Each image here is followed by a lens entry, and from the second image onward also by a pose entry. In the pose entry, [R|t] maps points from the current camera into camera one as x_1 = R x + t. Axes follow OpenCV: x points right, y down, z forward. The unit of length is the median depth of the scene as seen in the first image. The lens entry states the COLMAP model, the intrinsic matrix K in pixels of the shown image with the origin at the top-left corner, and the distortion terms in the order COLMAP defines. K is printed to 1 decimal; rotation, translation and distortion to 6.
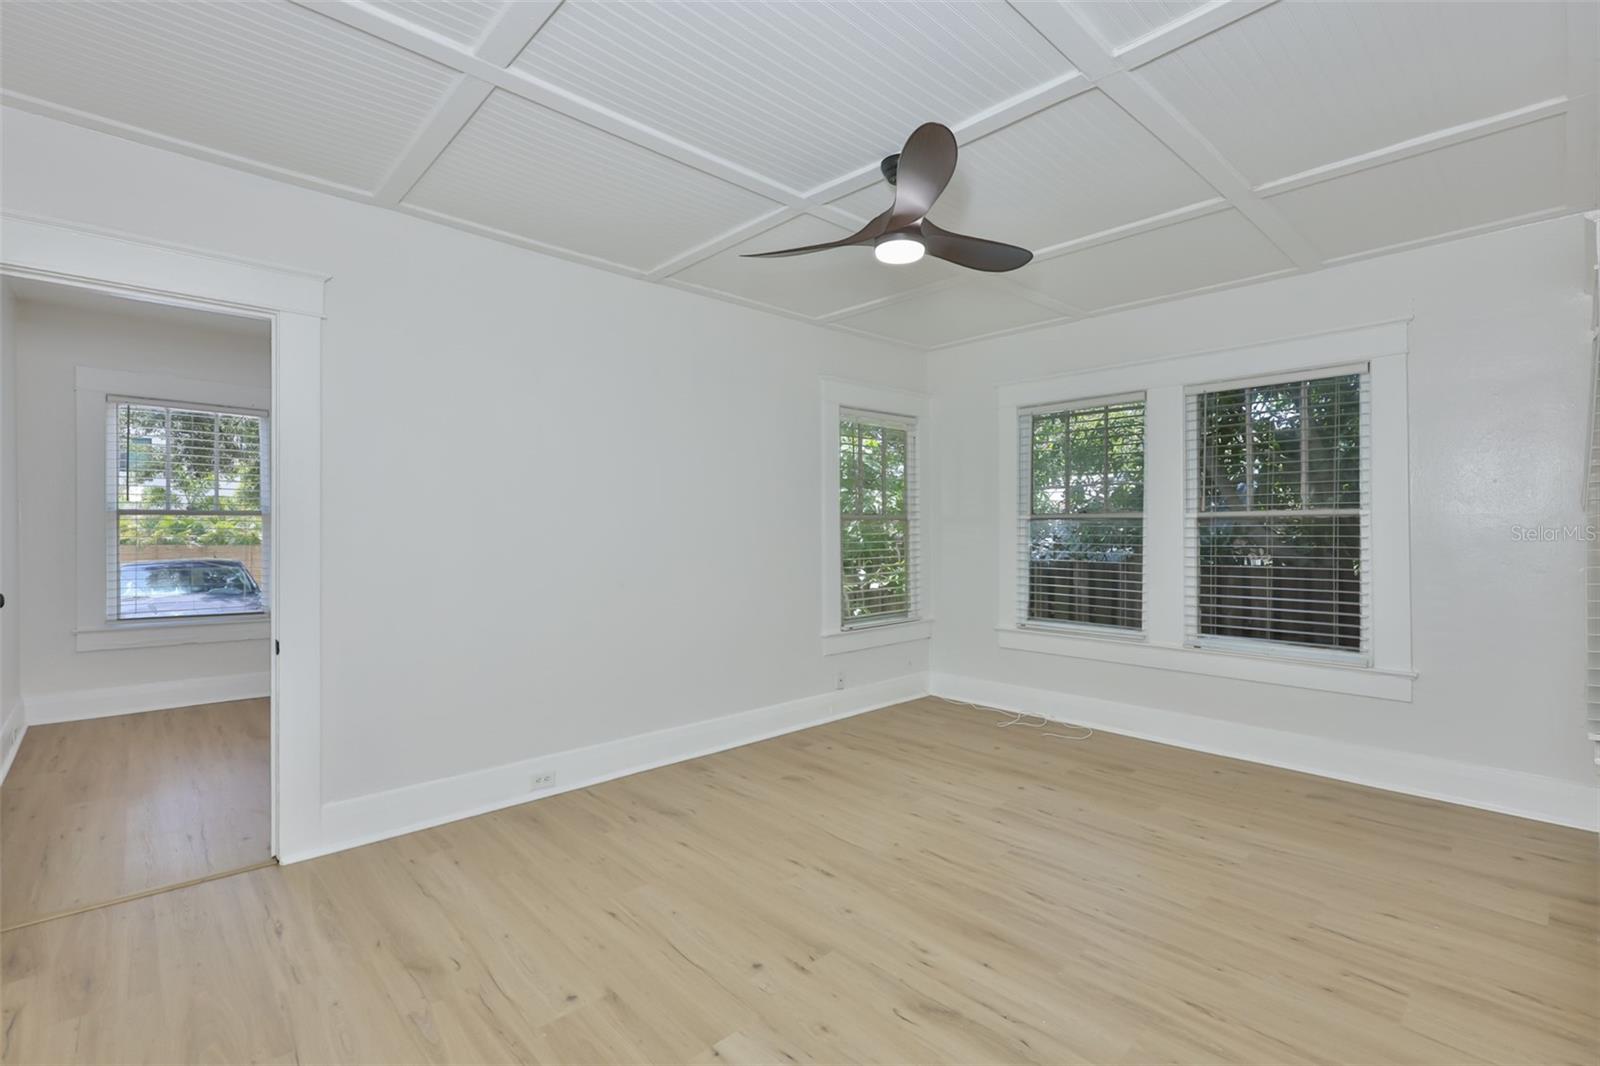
lens RADIAL K [[696.4, 0, 795.1], [0, 696.4, 528.7], [0, 0, 1]] dist [-0.000781, 0.000286]
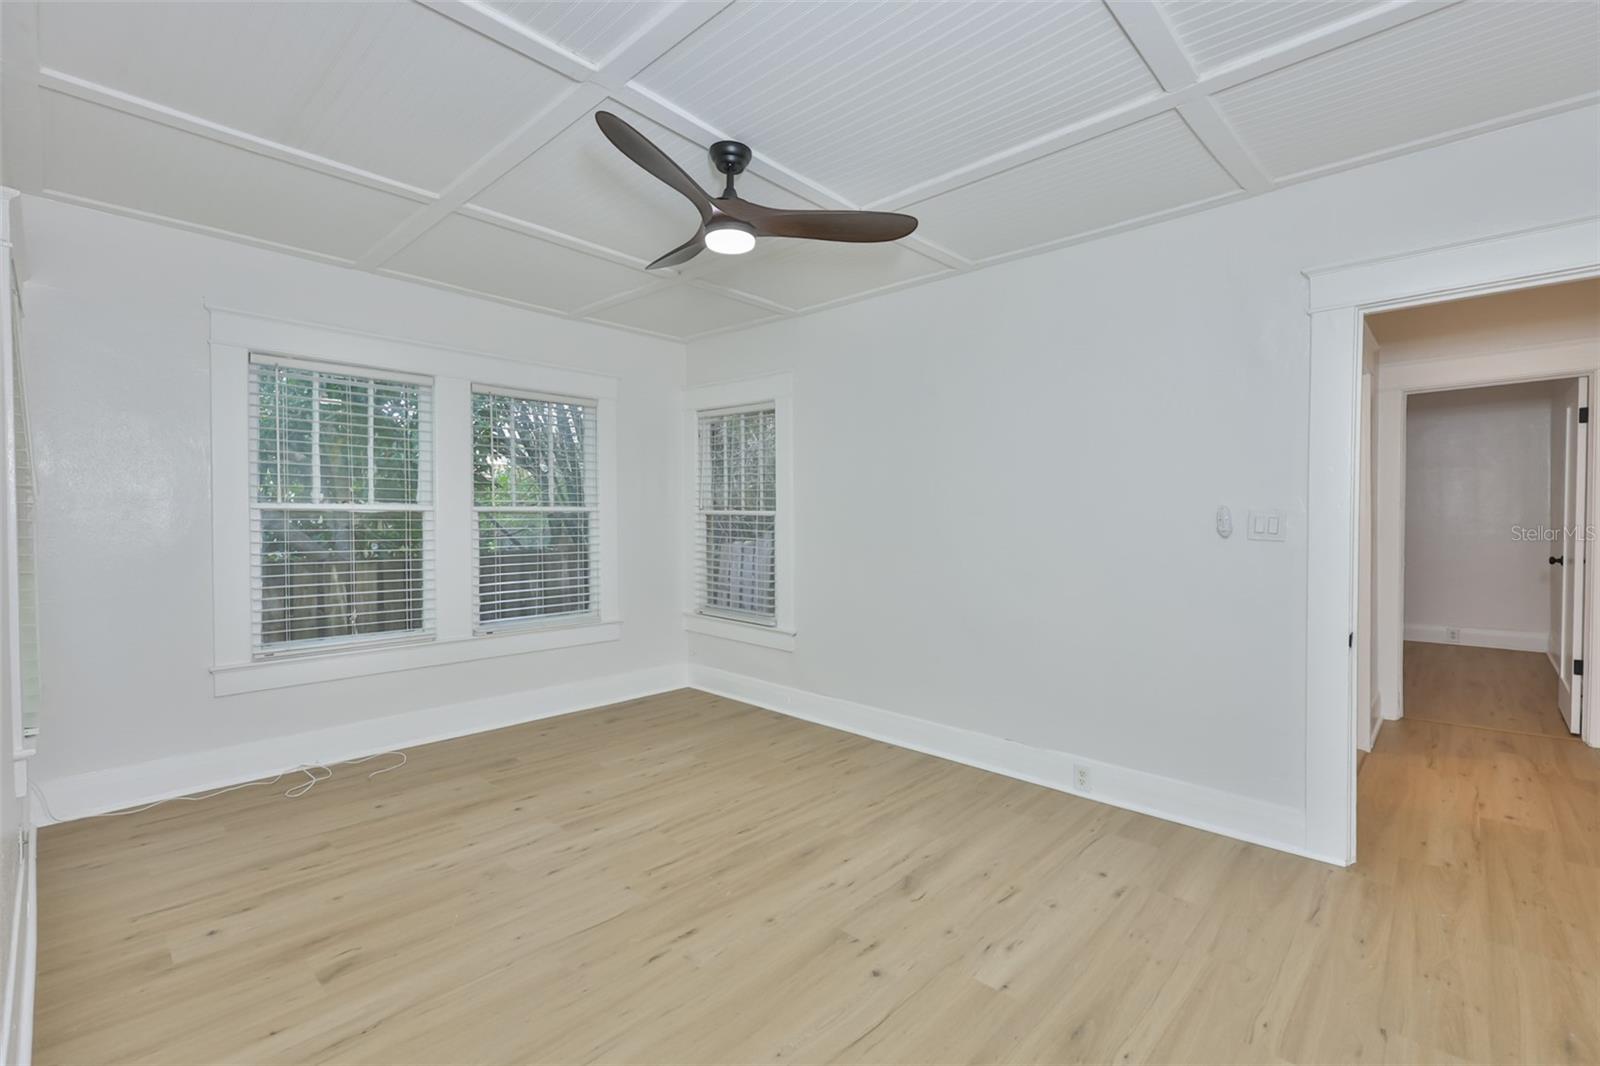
lens RADIAL K [[698.4, 0, 803.5], [0, 698.4, 534.2], [0, 0, 1]] dist [-0.001393, 0.000053]
pose [[-0.047734, -0.019204, 0.998675, -0.747053], [0.000690, 0.999814, 0.019259, -0.002418], [-0.998860, 0.001609, -0.047712, 0.848490]]
